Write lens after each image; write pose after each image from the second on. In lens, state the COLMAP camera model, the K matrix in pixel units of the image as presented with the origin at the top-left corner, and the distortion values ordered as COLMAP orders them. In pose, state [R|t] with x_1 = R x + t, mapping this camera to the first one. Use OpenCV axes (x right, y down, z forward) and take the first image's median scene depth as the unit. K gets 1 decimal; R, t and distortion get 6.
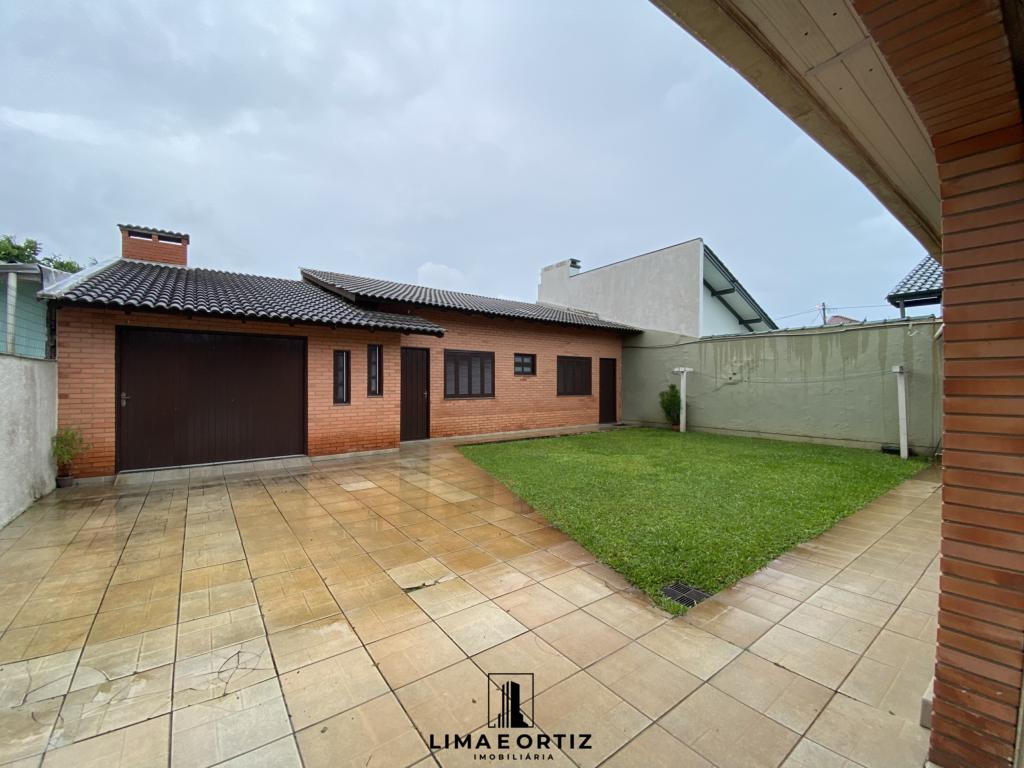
lens RADIAL K [[414.5, 0, 508.4], [0, 414.5, 383.9], [0, 0, 1]] dist [0.025177, -0.023340]
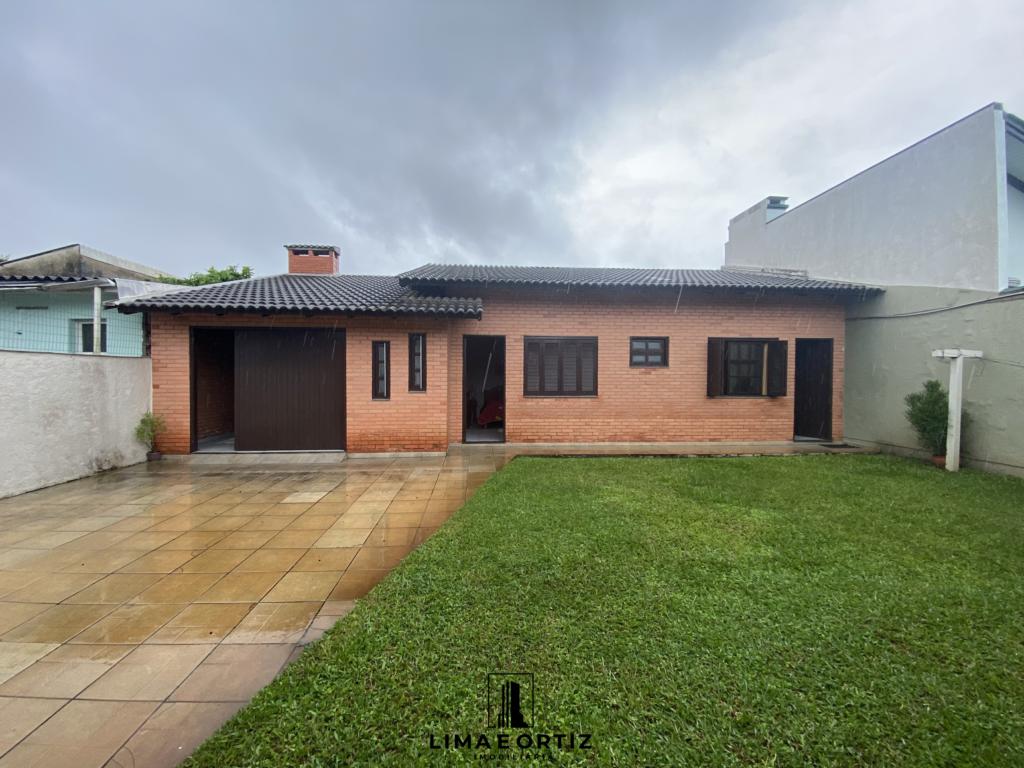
lens RADIAL K [[414.5, 0, 508.4], [0, 414.5, 383.9], [0, 0, 1]] dist [0.025177, -0.023340]
pose [[0.843040, 0.013384, -0.537684, 0.293427], [-0.005072, 0.999844, 0.016936, -0.002410], [0.537827, -0.011551, 0.842976, 0.329890]]
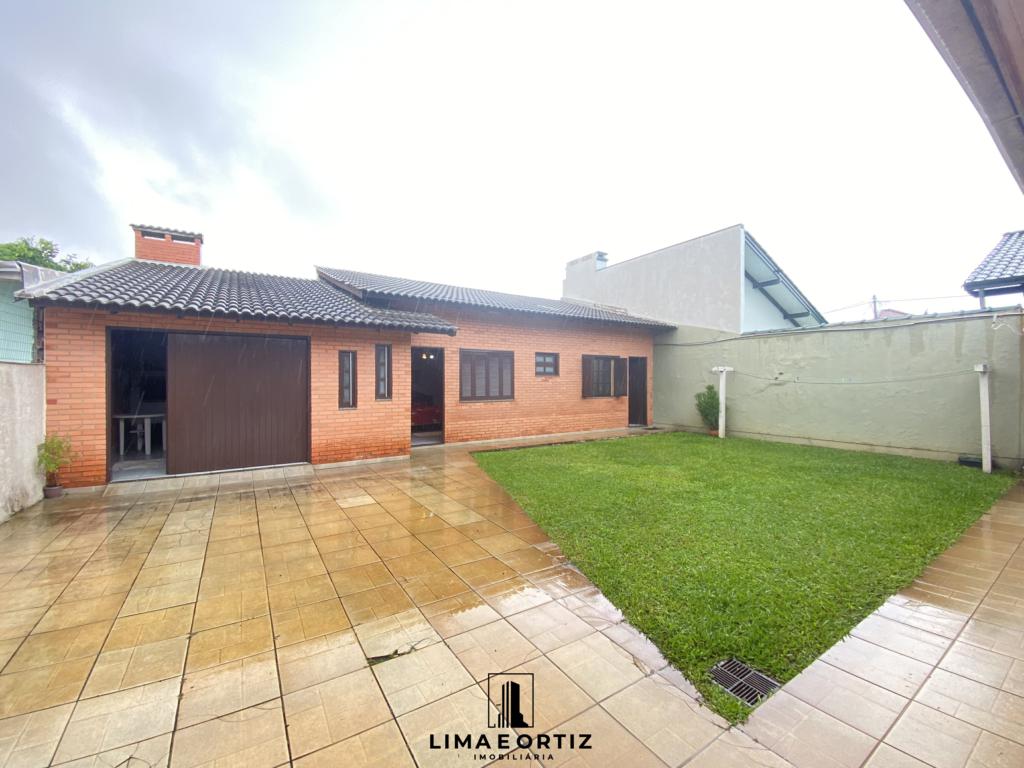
lens RADIAL K [[414.5, 0, 508.4], [0, 414.5, 383.9], [0, 0, 1]] dist [0.025177, -0.023340]
pose [[0.997745, -0.001992, -0.067094, 0.020135], [0.002206, 0.999993, 0.003127, -0.007290], [0.067087, -0.003268, 0.997742, 0.080294]]
